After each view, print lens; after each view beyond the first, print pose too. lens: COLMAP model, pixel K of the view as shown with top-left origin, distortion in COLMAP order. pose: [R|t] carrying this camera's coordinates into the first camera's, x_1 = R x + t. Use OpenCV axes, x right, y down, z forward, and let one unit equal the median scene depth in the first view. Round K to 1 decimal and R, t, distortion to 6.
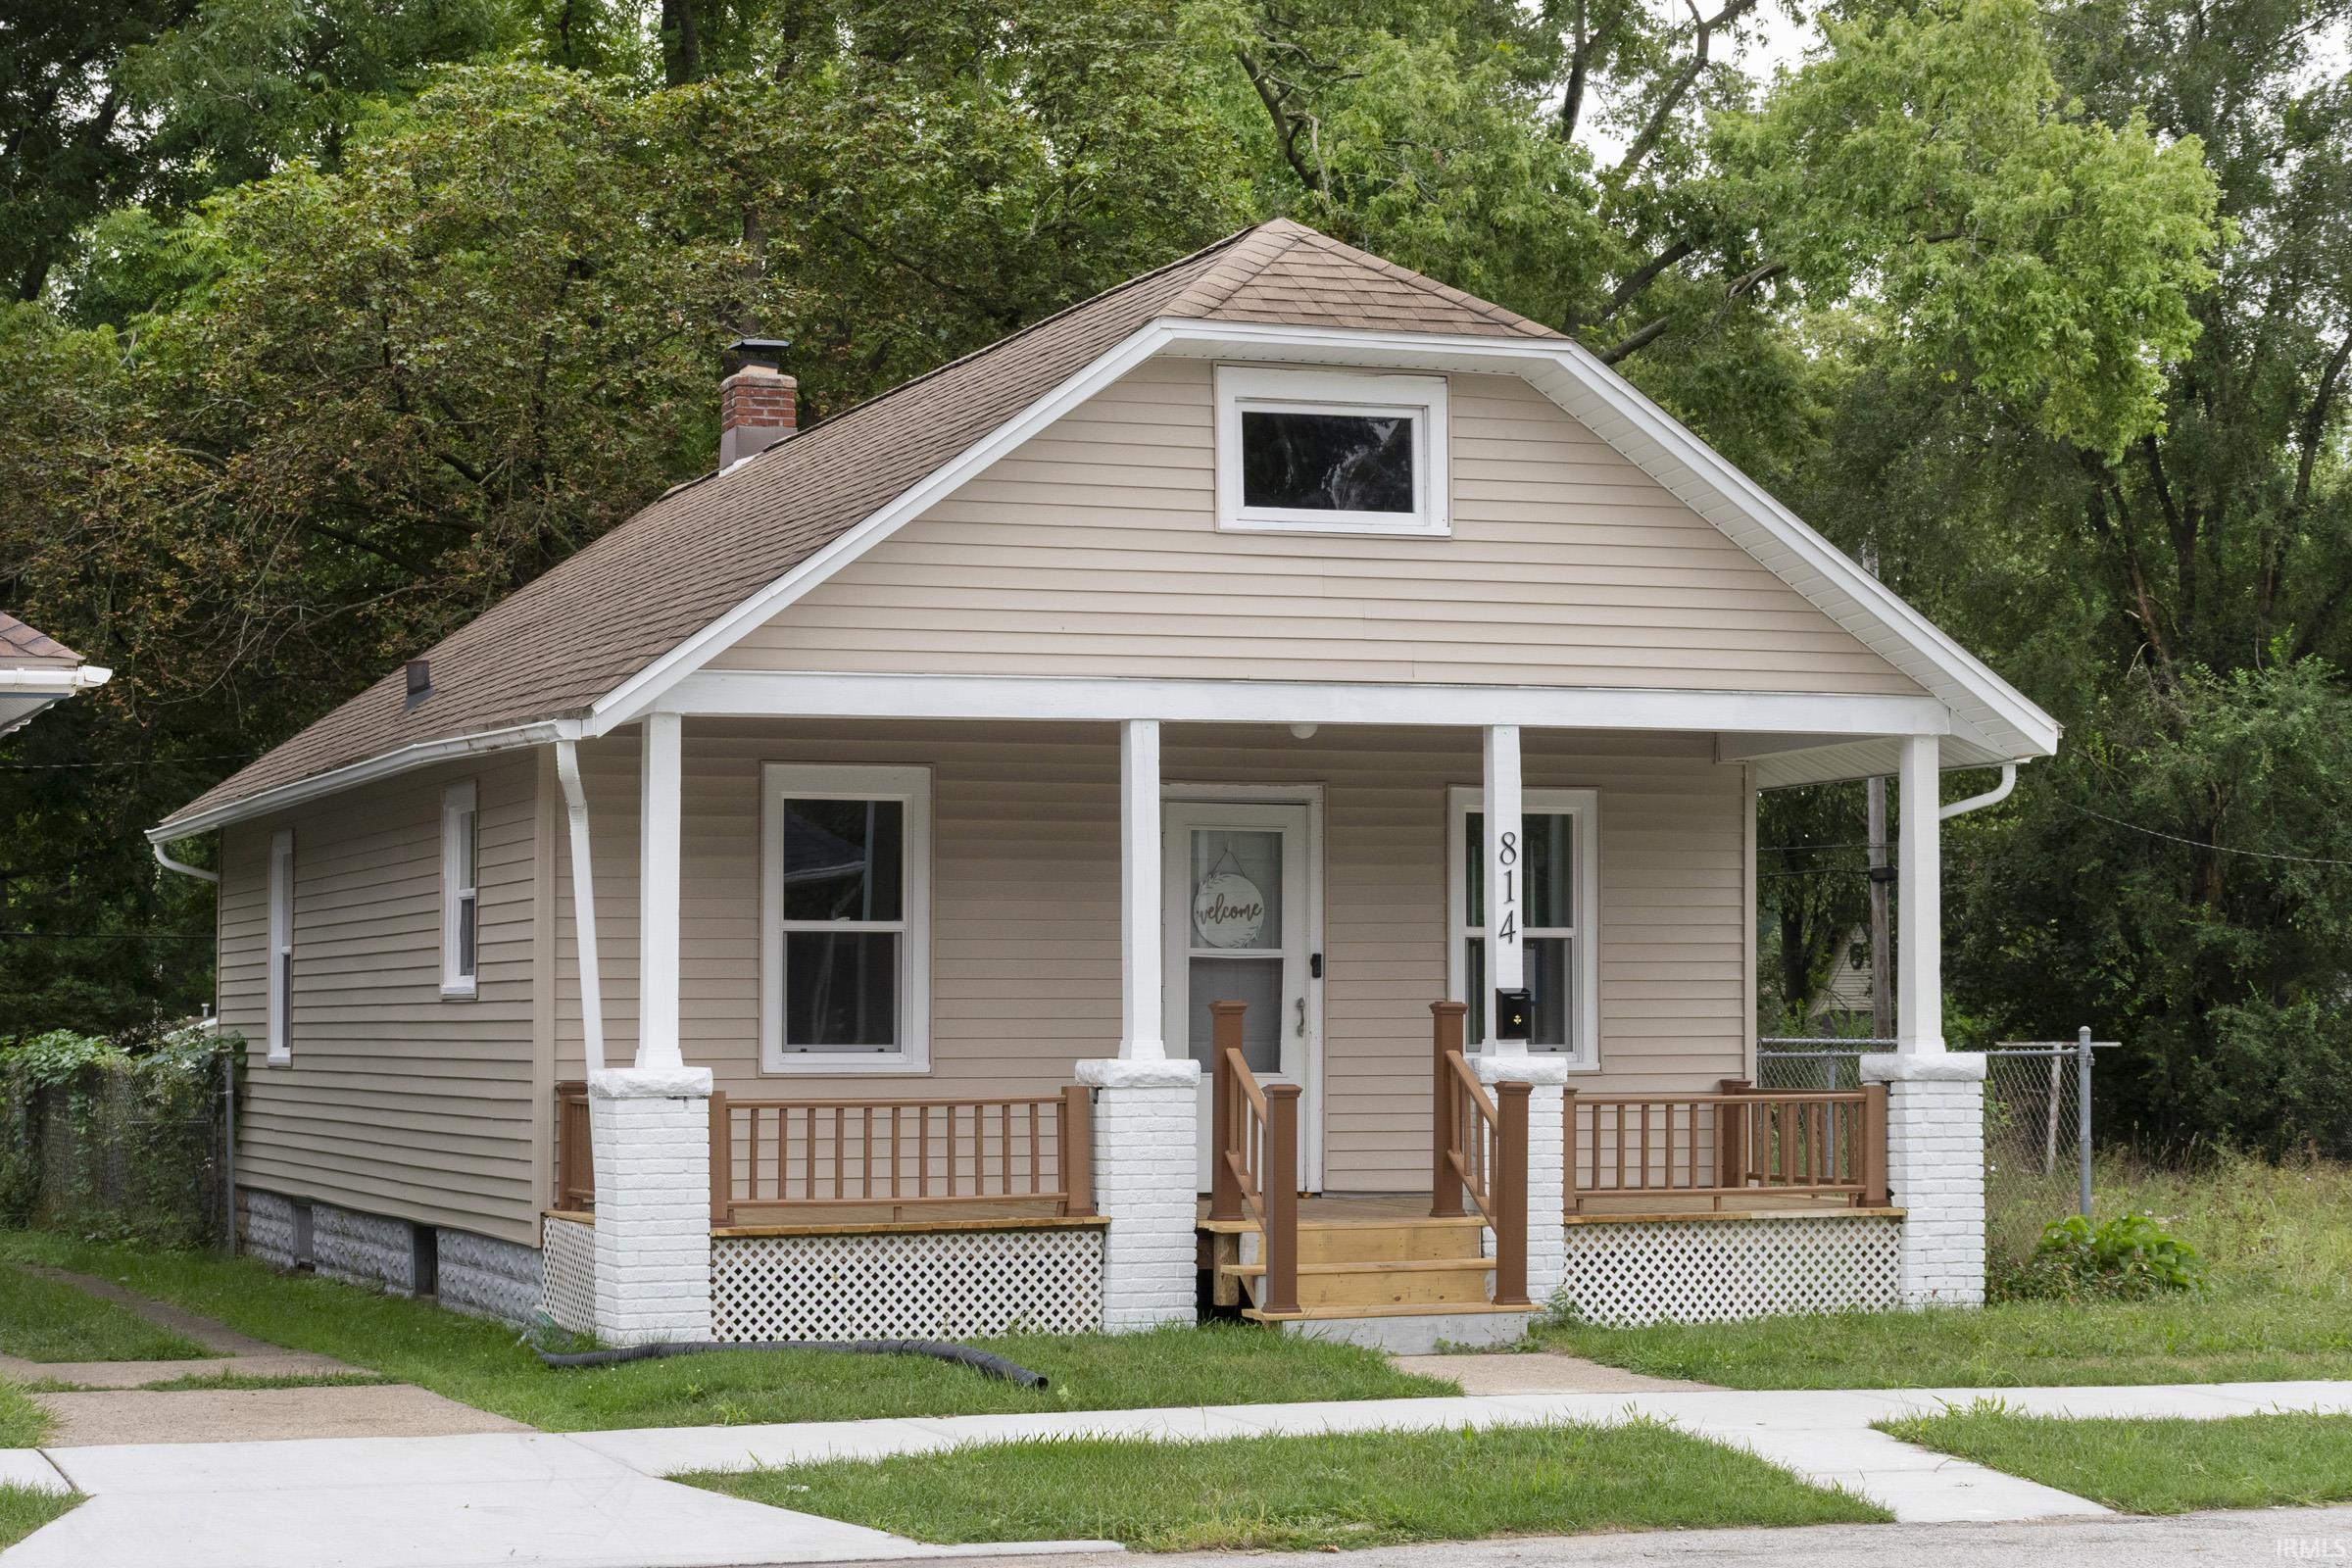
lens RADIAL K [[4335.5, 0, 1175.0], [0, 4335.5, 782.3], [0, 0, 1]] dist [-0.043788, 0.000000]
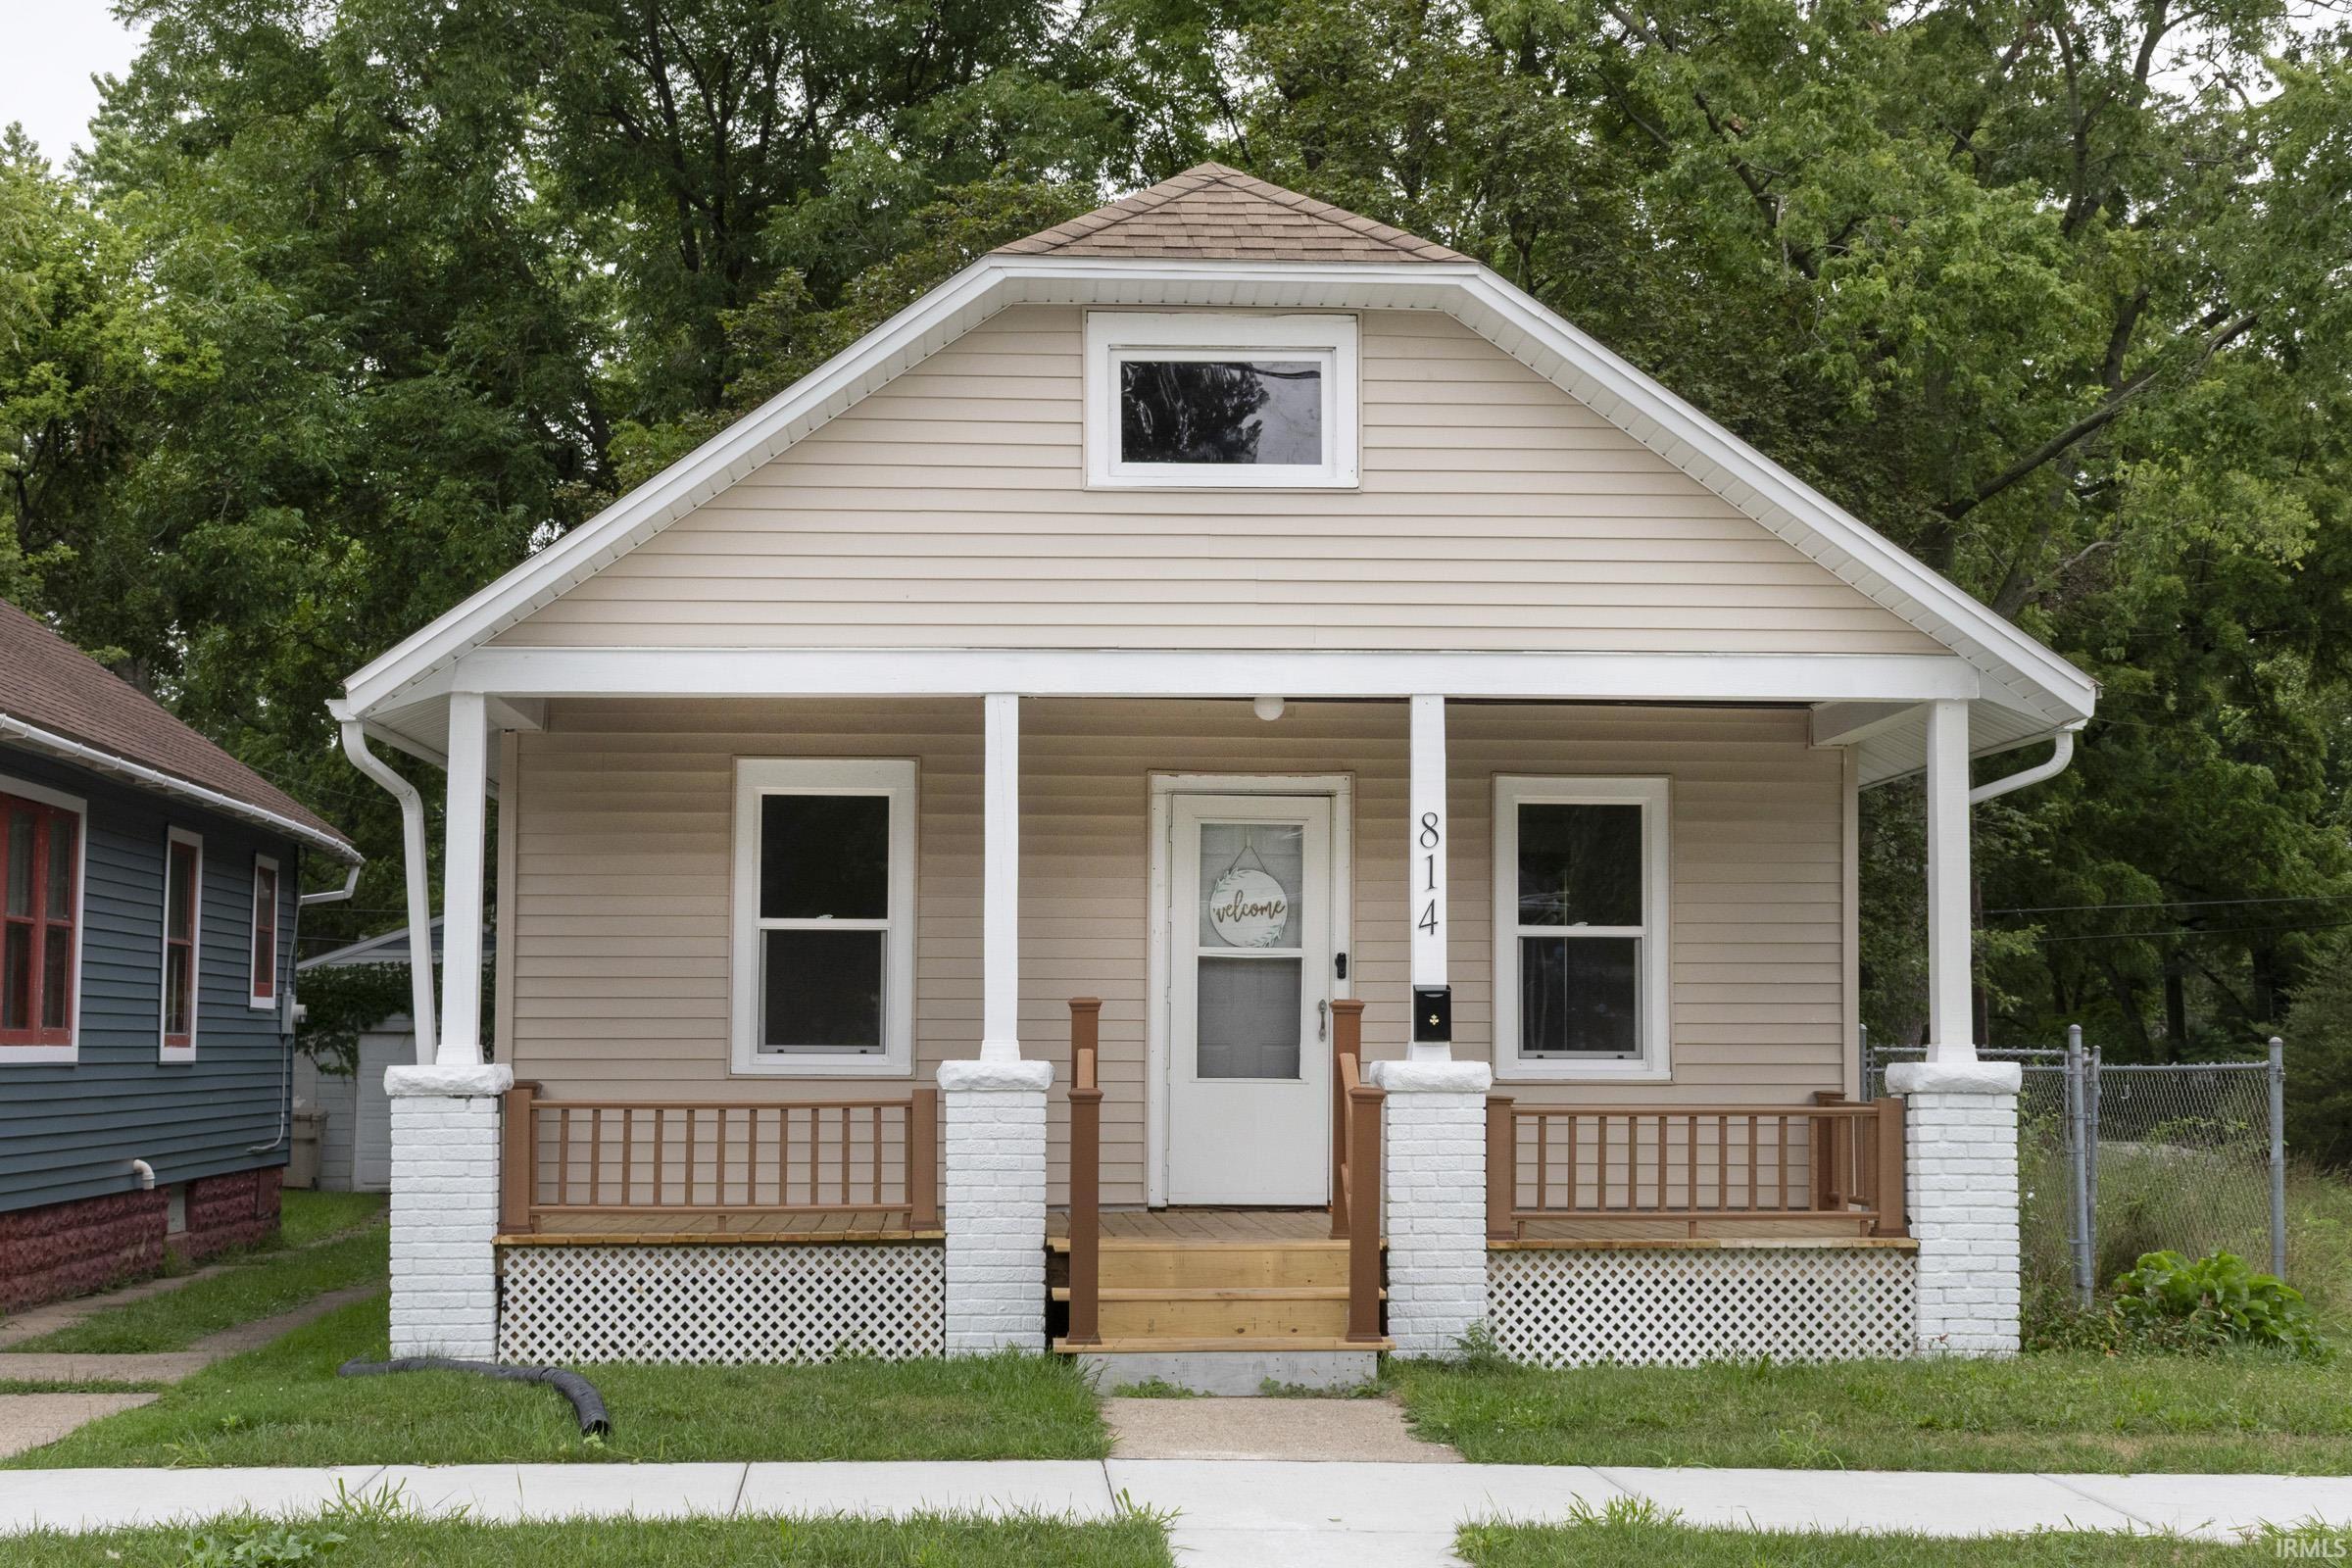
lens RADIAL K [[3285.5, 0, 1175.4], [0, 3285.5, 788.4], [0, 0, 1]] dist [0.001900, 0.000000]
pose [[0.956520, -0.017723, -0.291129, 0.225837], [0.010614, 0.999606, -0.025980, 0.023760], [0.291474, 0.021760, 0.956331, 0.329107]]
